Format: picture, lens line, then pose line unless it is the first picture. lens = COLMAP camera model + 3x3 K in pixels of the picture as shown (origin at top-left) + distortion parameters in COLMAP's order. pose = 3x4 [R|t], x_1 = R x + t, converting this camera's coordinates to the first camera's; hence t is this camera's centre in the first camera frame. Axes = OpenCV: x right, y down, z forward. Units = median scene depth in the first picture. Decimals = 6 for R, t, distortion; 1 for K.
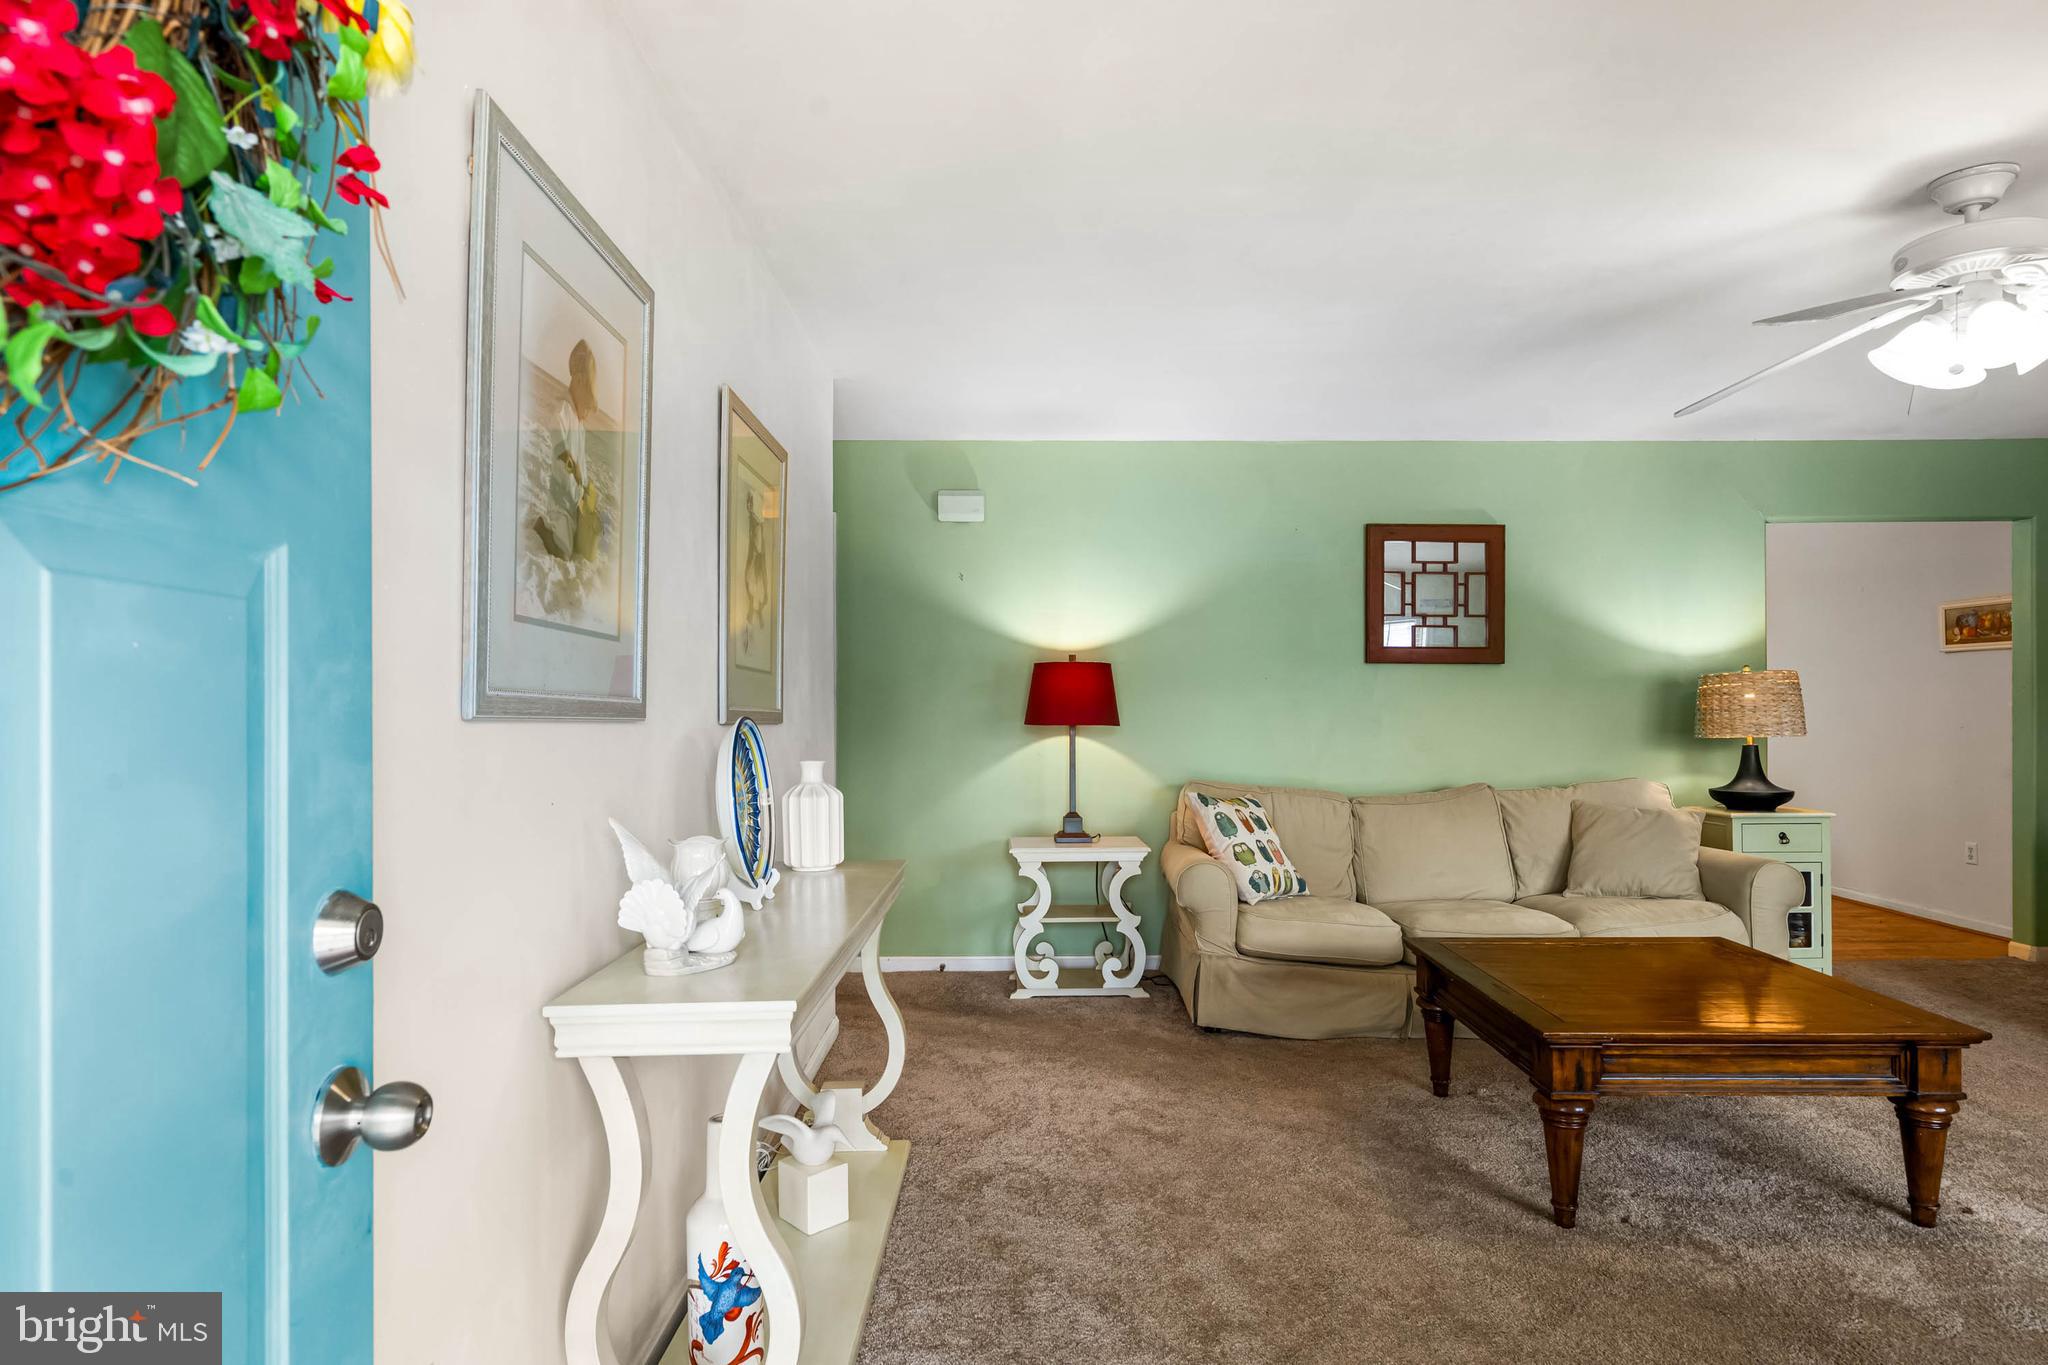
lens RADIAL K [[1091.9, 0, 1031.9], [0, 1091.9, 700.8], [0, 0, 1]] dist [-0.000748, 0.000503]
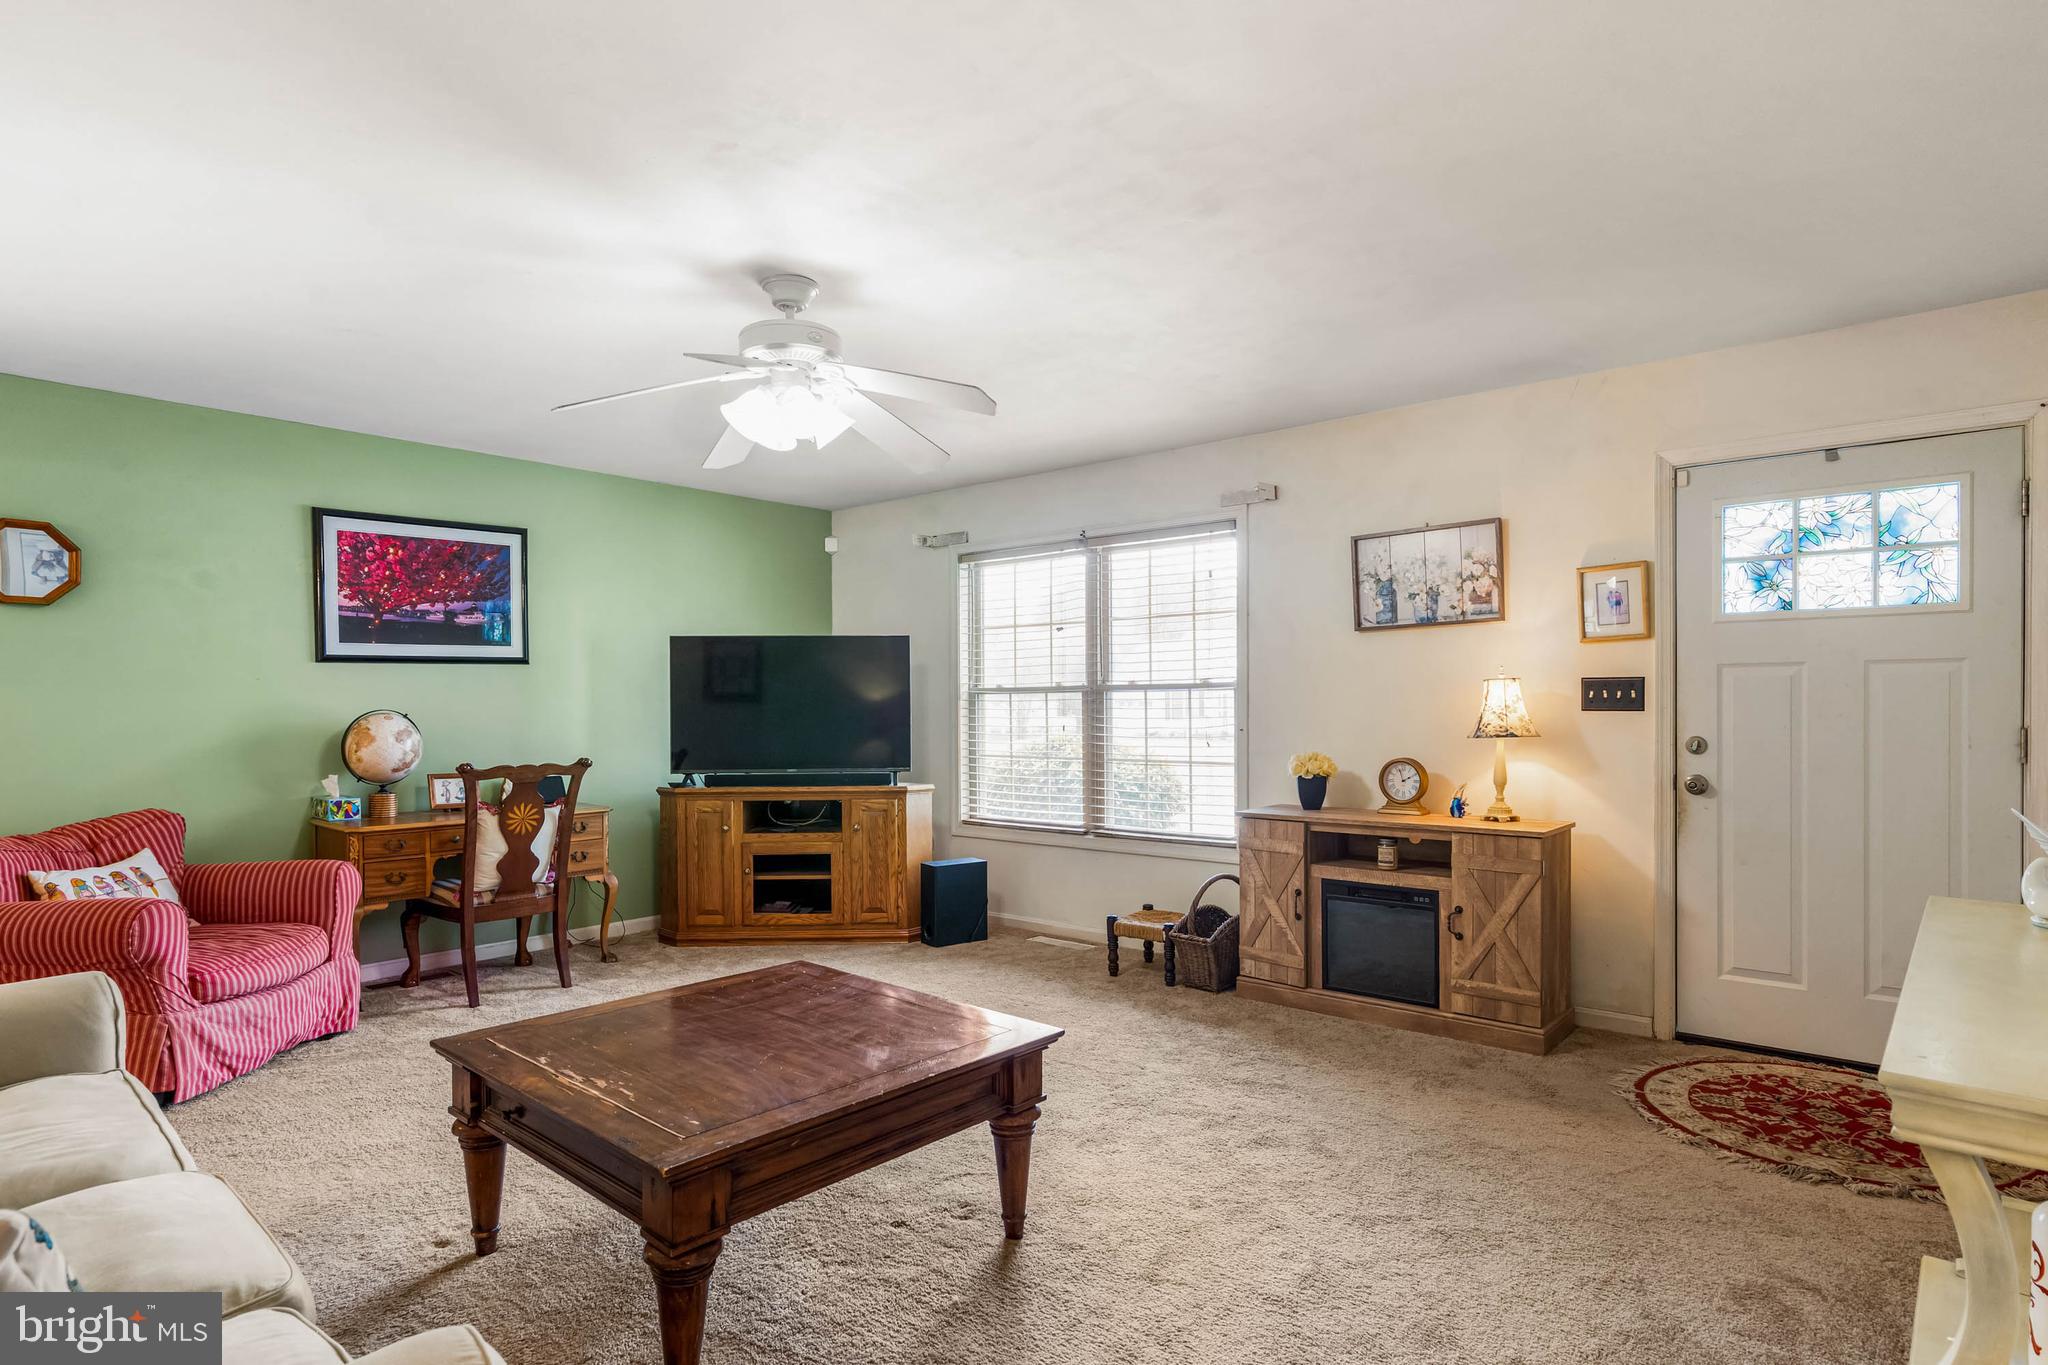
lens RADIAL K [[1098.6, 0, 1015.6], [0, 1098.6, 716.3], [0, 0, 1]] dist [0.001027, 0.000528]
pose [[-0.746110, -0.002820, 0.665817, -0.095798], [0.007985, 0.999881, 0.013182, 0.000508], [-0.665775, 0.015152, -0.745999, 0.987283]]
